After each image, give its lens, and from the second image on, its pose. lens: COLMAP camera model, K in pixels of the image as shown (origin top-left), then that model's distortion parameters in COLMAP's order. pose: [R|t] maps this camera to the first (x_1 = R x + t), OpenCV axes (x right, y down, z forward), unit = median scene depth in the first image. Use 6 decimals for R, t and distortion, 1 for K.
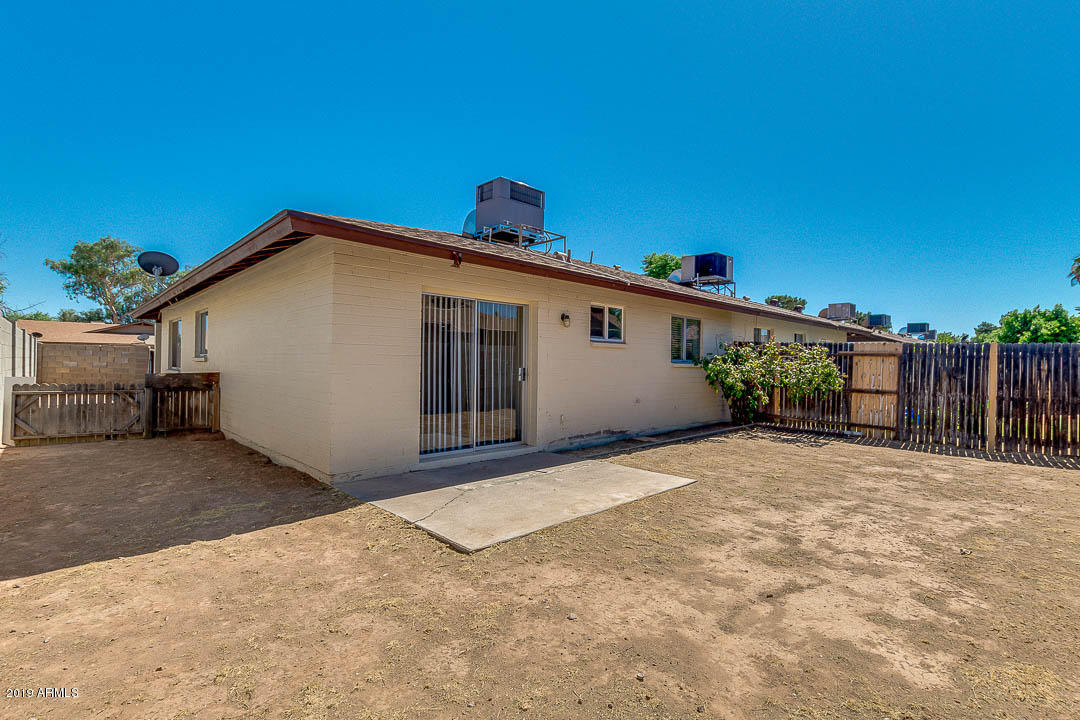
lens RADIAL K [[507.5, 0, 545.1], [0, 507.5, 359.9], [0, 0, 1]] dist [-0.000079, -0.000061]
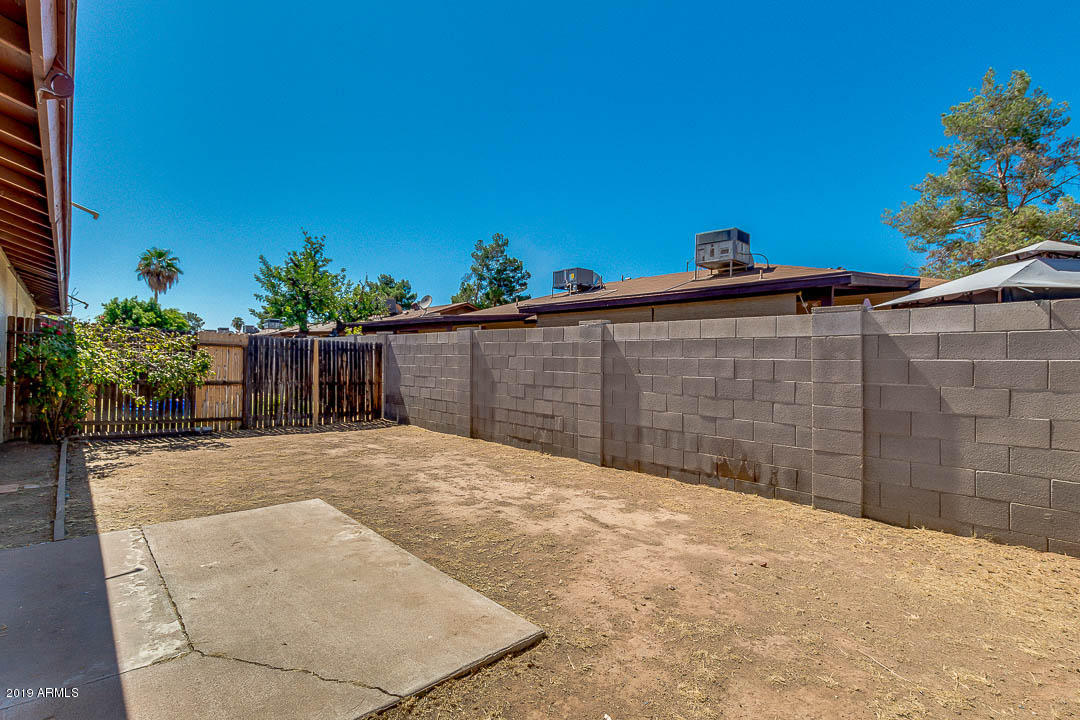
lens RADIAL K [[507.5, 0, 545.1], [0, 507.5, 359.9], [0, 0, 1]] dist [-0.000079, -0.000061]
pose [[0.007298, -0.004525, 0.999963, -0.362497], [-0.027727, 0.999604, 0.004725, -0.004232], [-0.999589, -0.027761, 0.007169, 0.423055]]
